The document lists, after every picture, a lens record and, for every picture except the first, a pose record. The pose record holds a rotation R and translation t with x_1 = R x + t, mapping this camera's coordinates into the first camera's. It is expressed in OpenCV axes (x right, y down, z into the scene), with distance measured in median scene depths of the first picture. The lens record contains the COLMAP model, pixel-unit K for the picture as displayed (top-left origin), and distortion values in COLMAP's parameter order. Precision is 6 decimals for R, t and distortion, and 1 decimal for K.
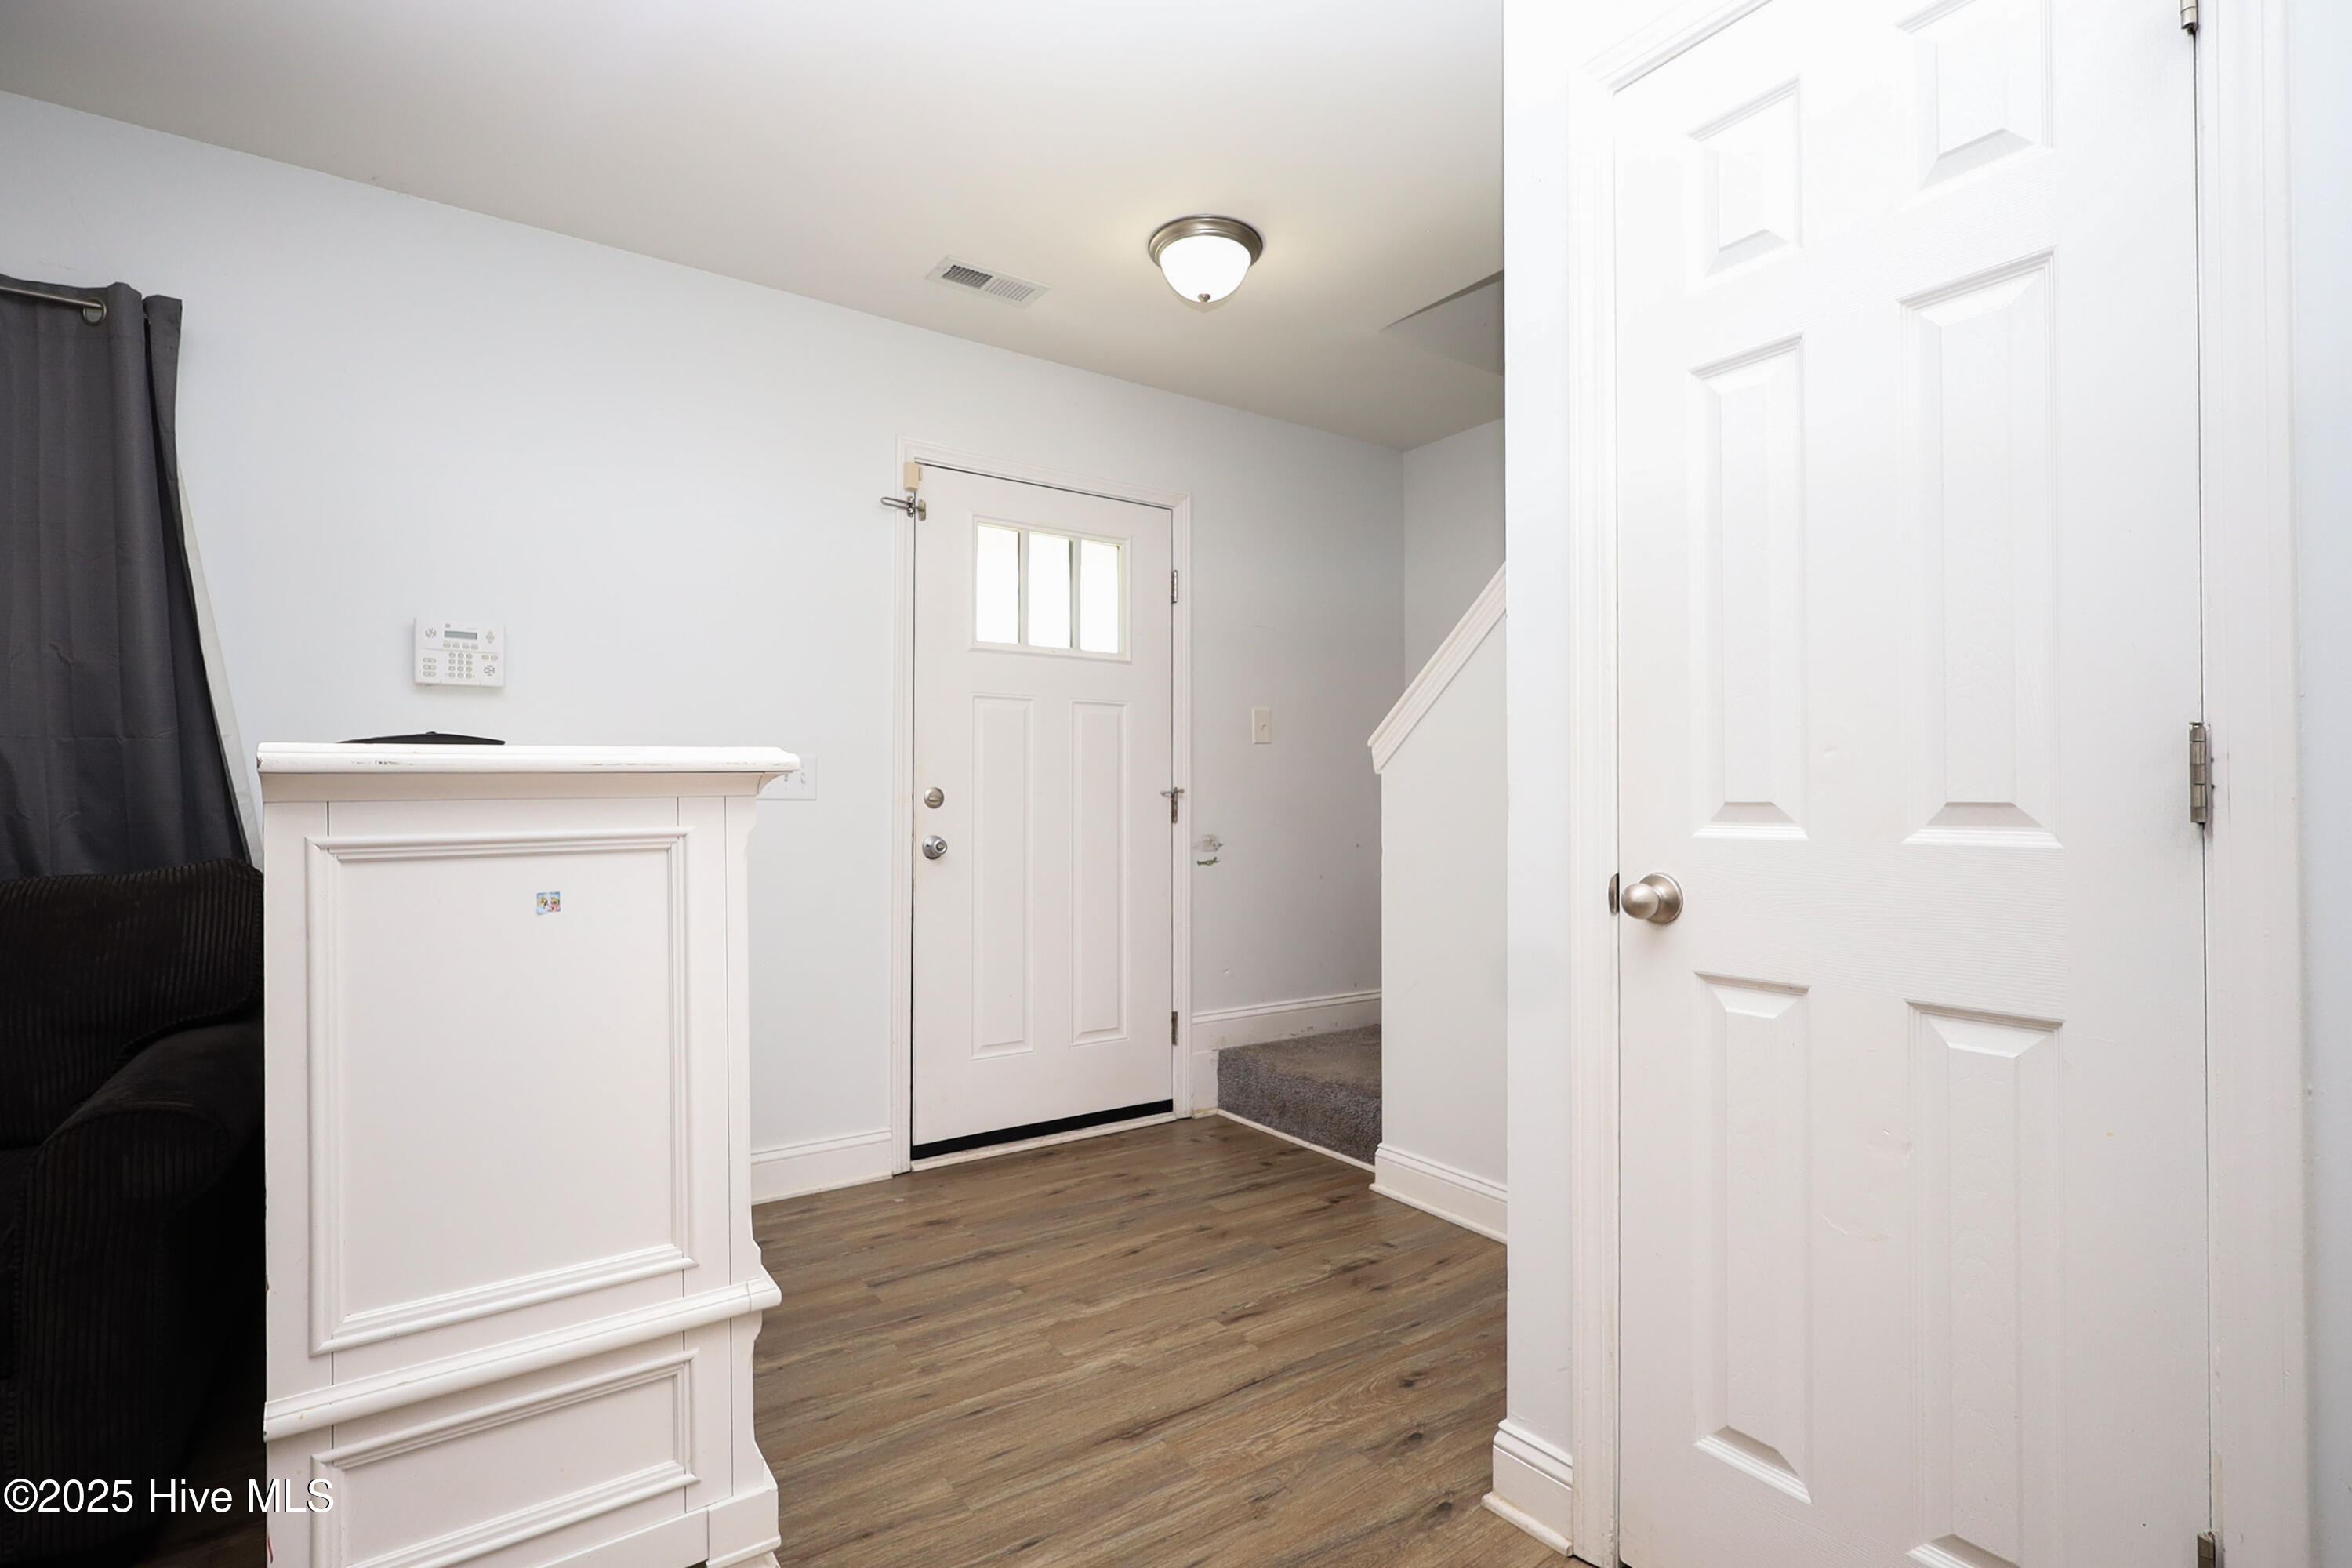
lens RADIAL K [[1084.5, 0, 1176.0], [0, 1084.5, 784.0], [0, 0, 1]] dist [-0.001767, -0.000233]
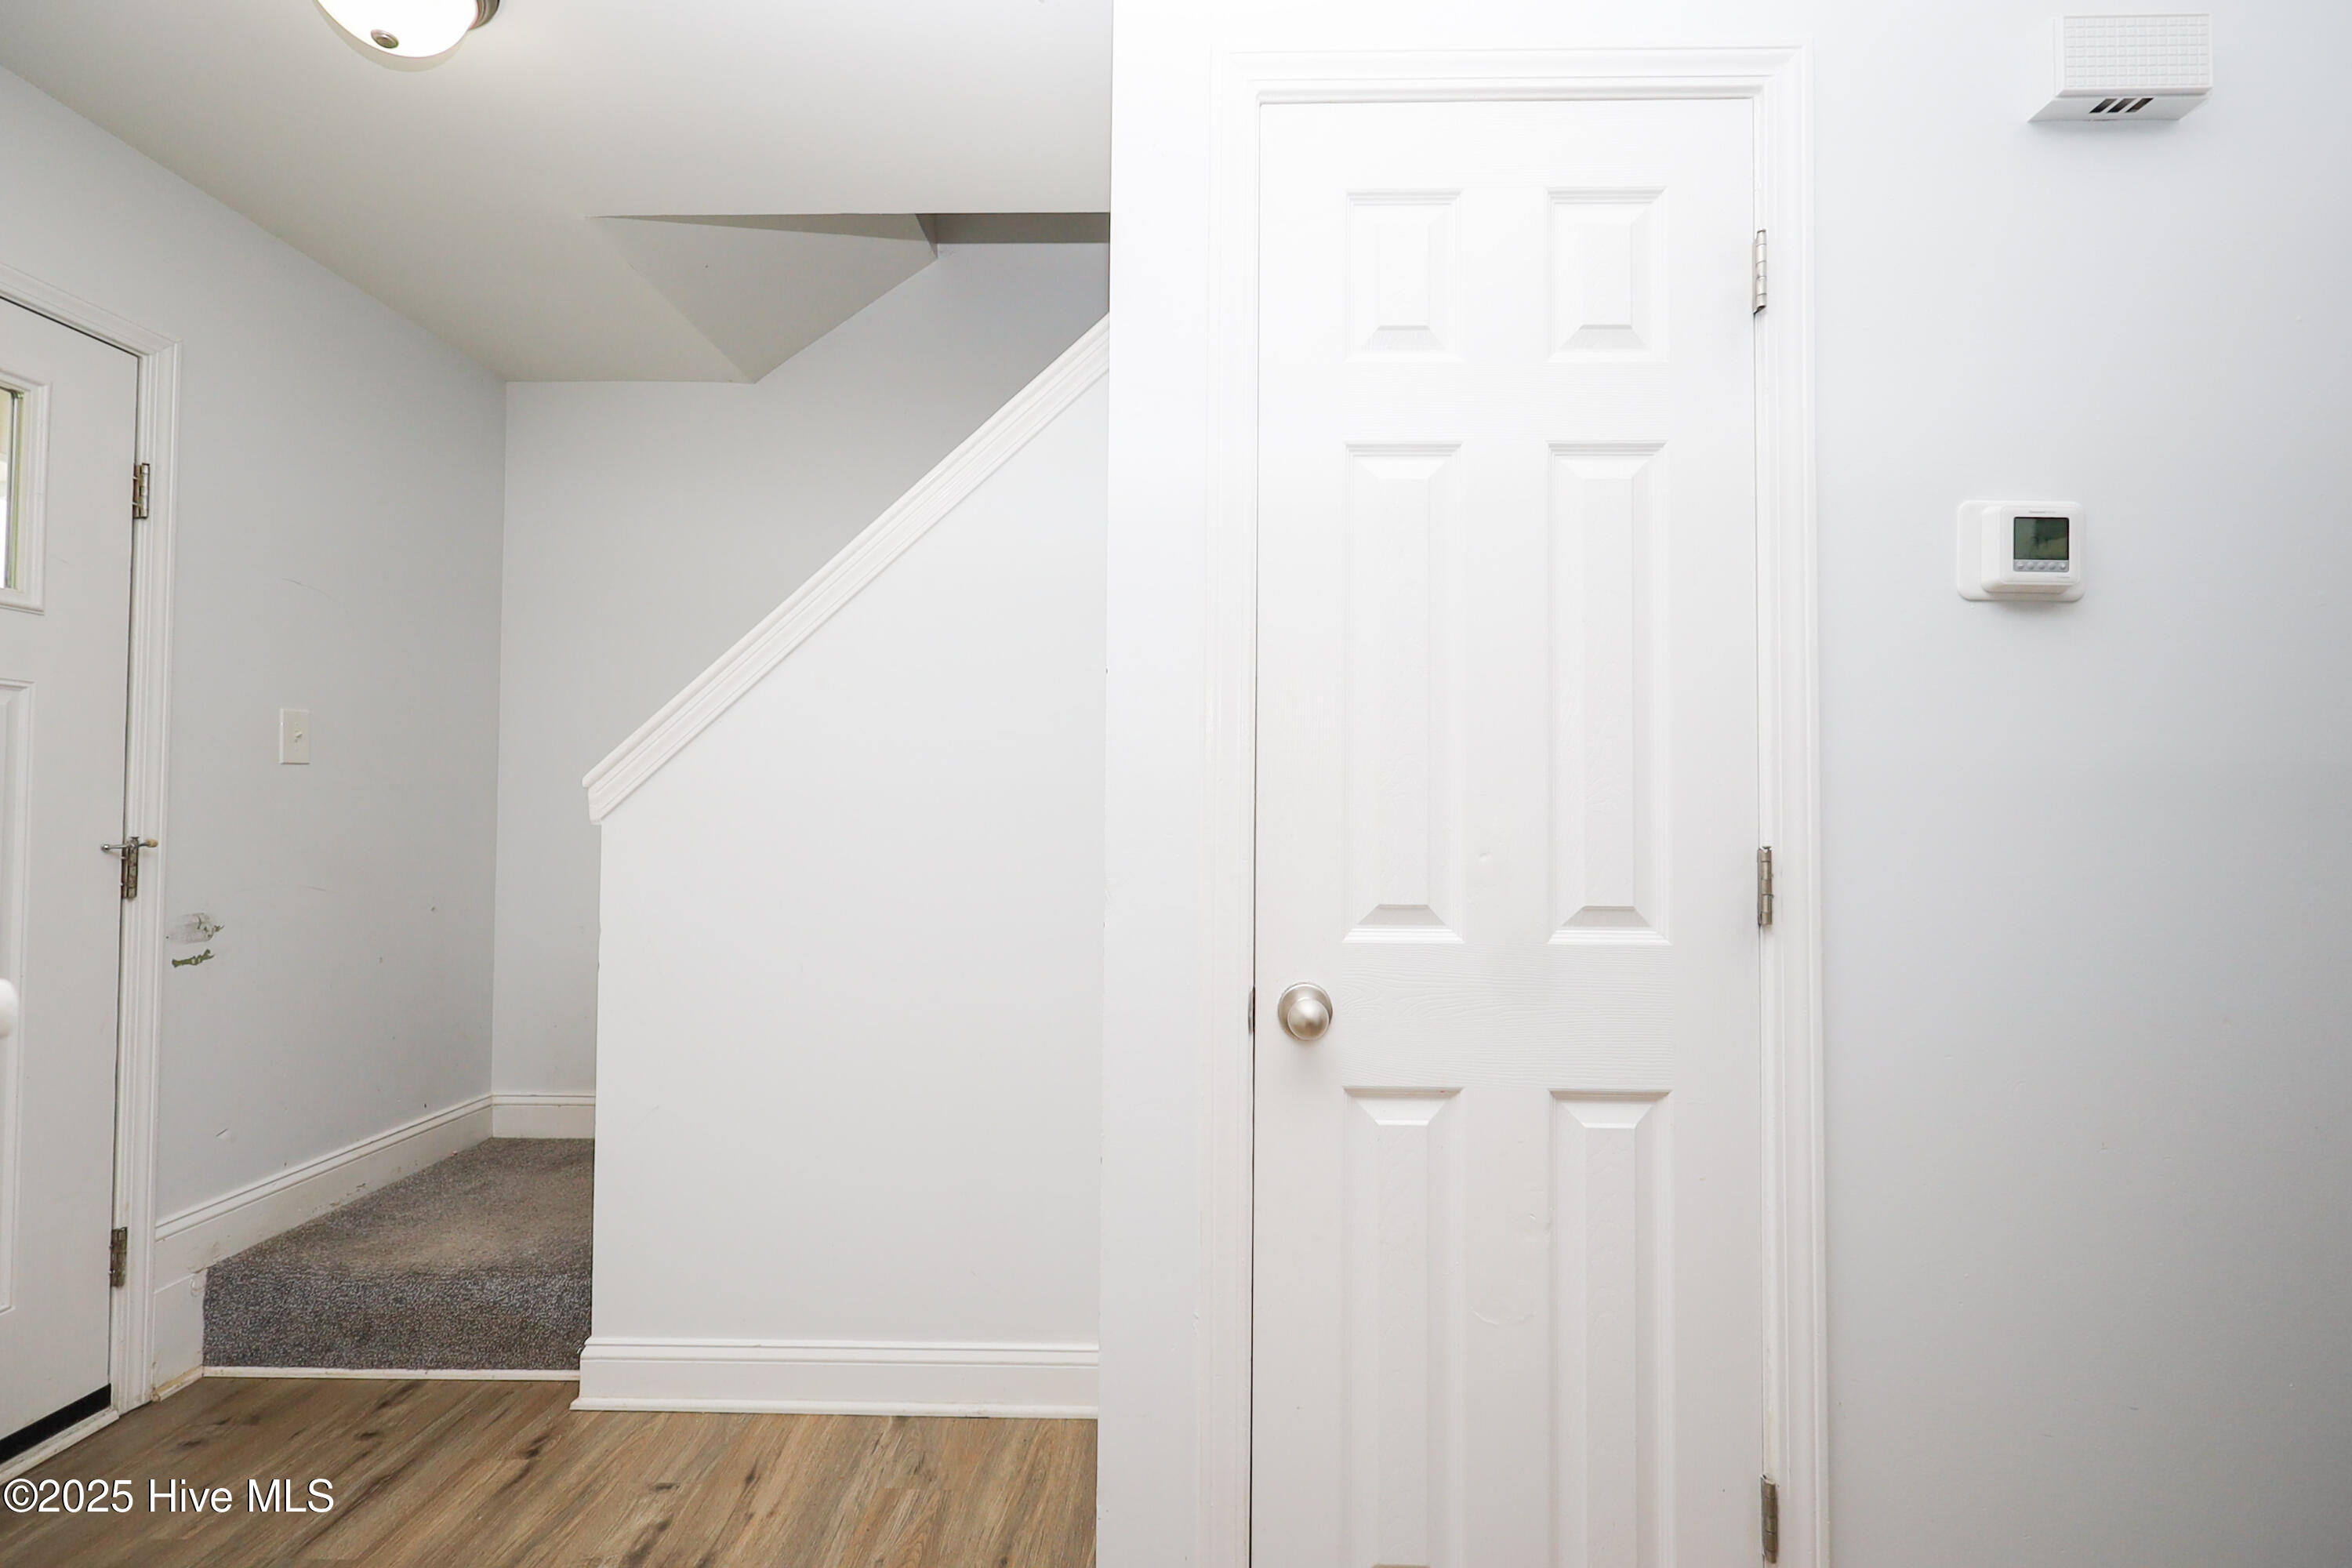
lens RADIAL K [[1084.5, 0, 1176.0], [0, 1084.5, 784.0], [0, 0, 1]] dist [-0.001767, -0.000233]
pose [[0.593102, 0.023157, 0.804794, -0.149374], [-0.018037, 0.999718, -0.015473, -0.028955], [-0.804925, -0.005339, 0.593352, 0.233288]]
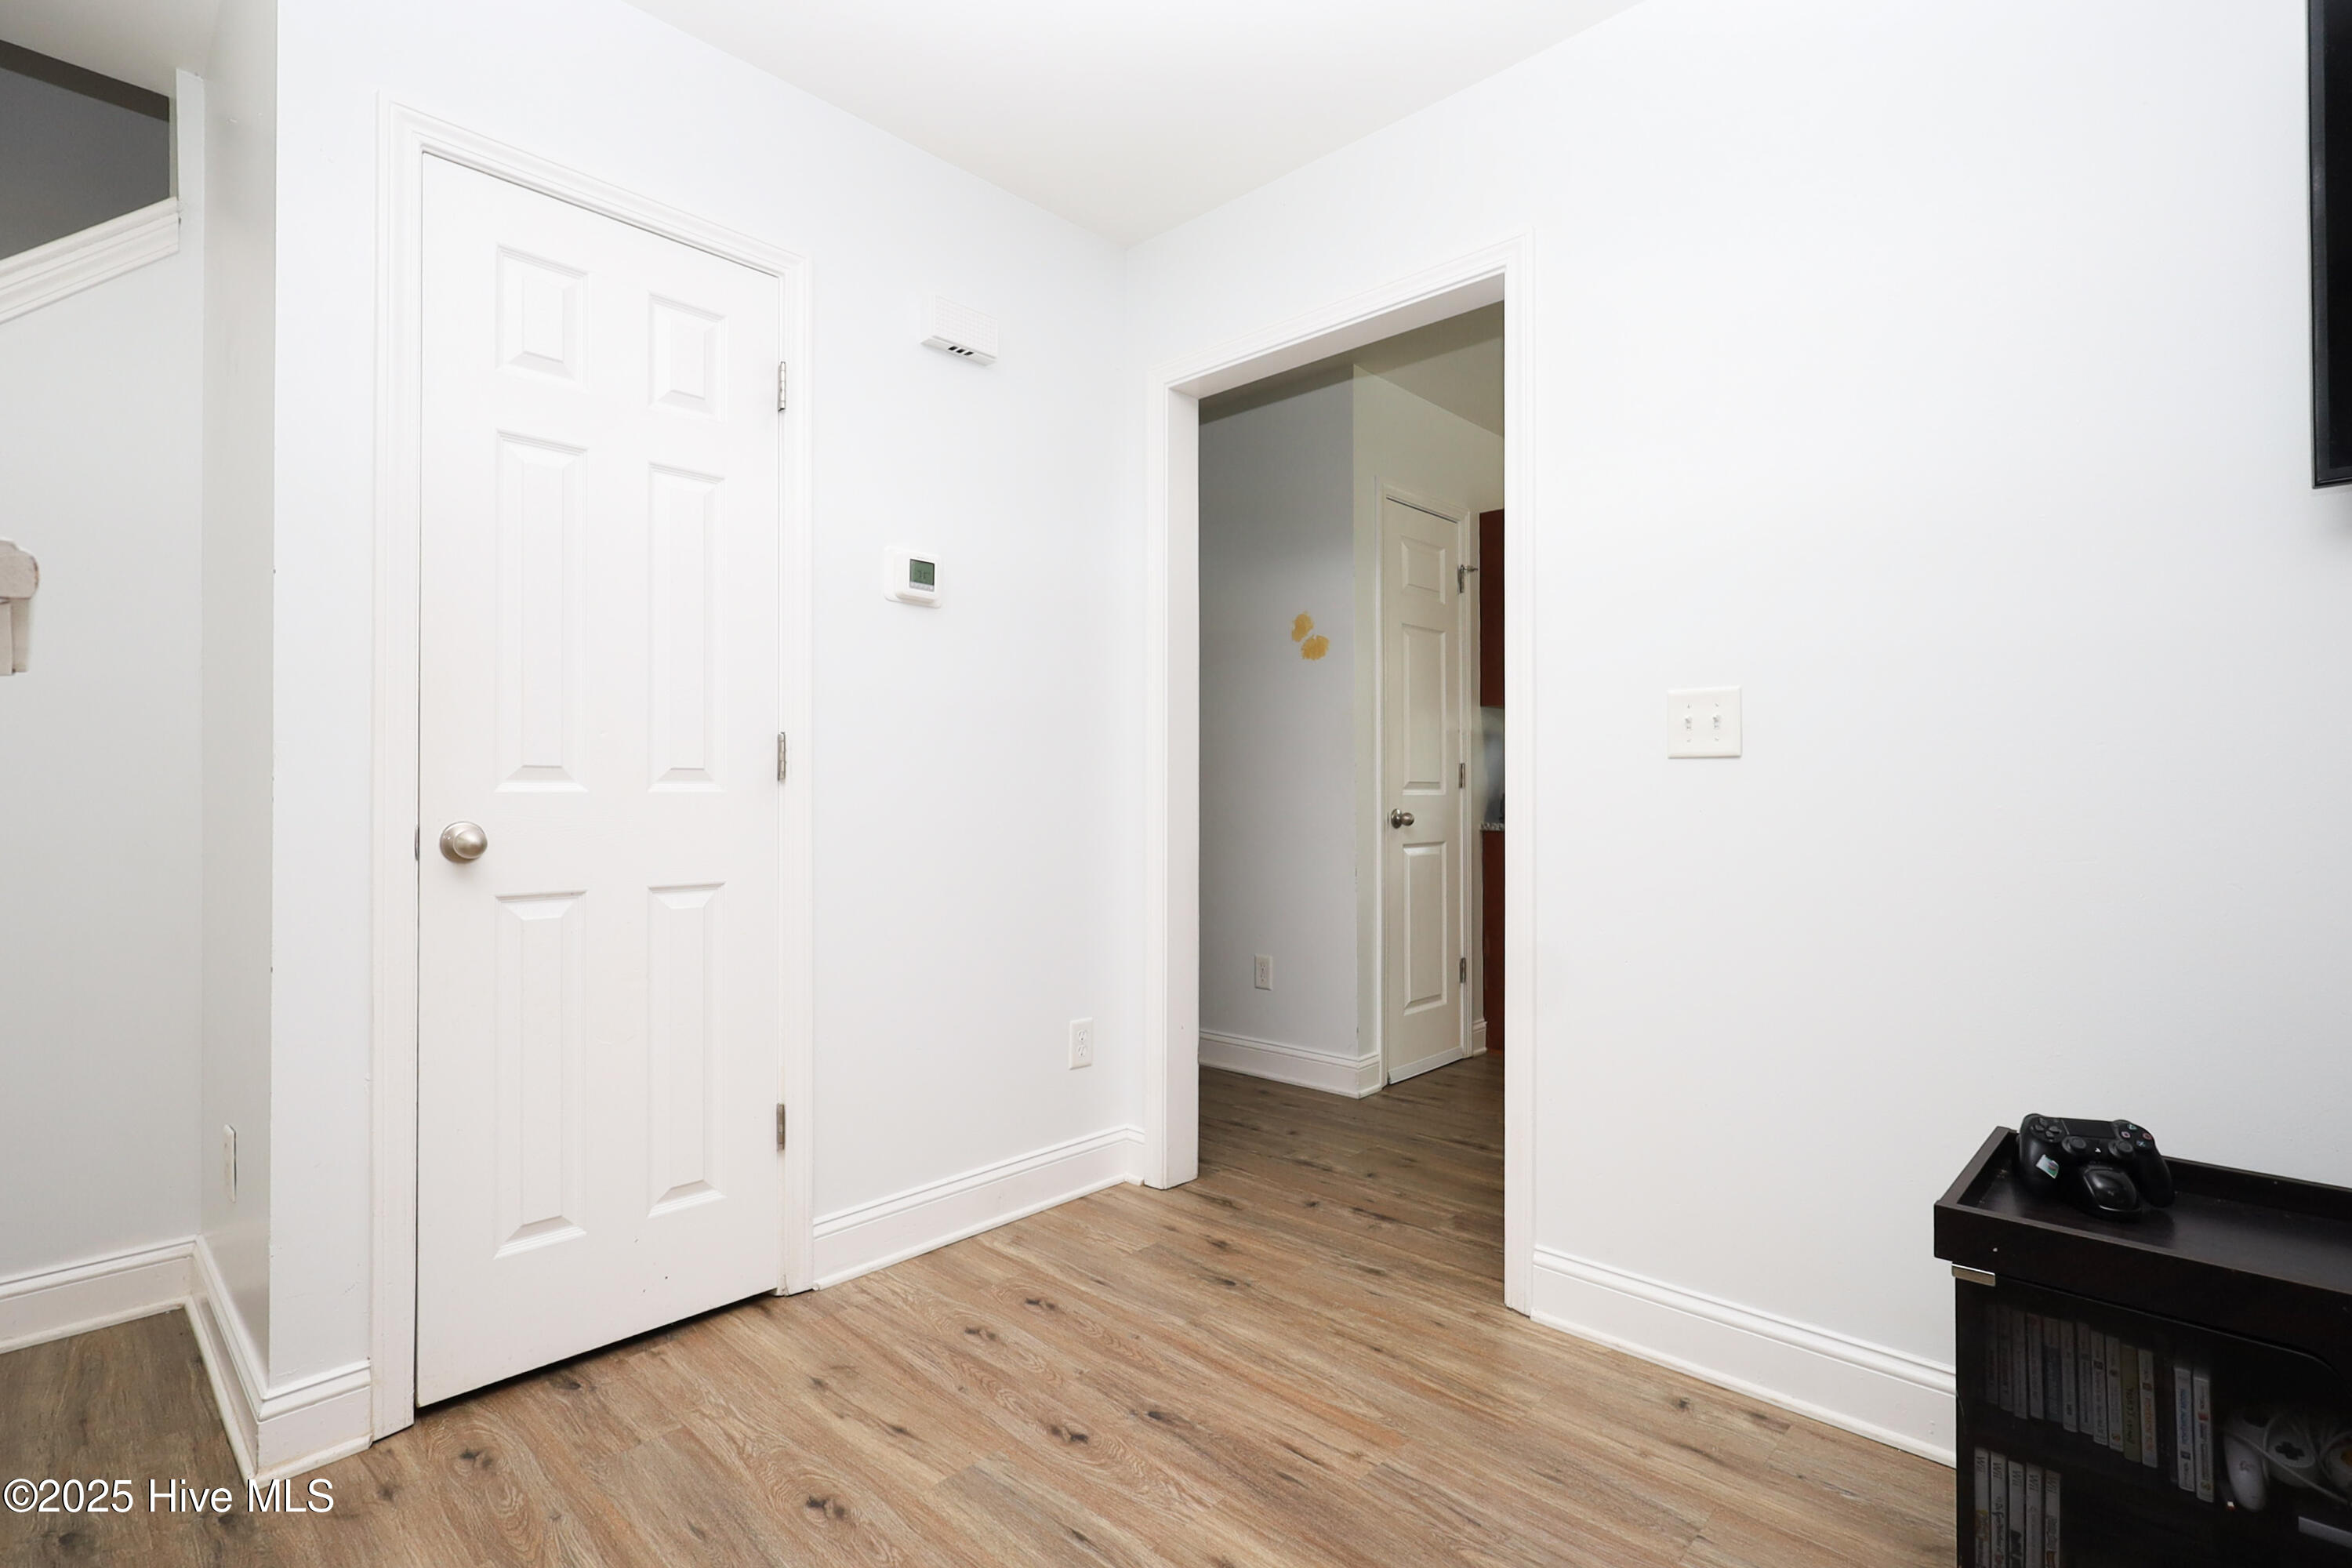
lens RADIAL K [[1084.5, 0, 1176.0], [0, 1084.5, 784.0], [0, 0, 1]] dist [-0.001767, -0.000233]
pose [[-0.200448, 0.008032, 0.979671, -0.394618], [-0.013718, 0.999845, -0.011004, 0.017945], [-0.979608, -0.015644, -0.200307, 0.191804]]
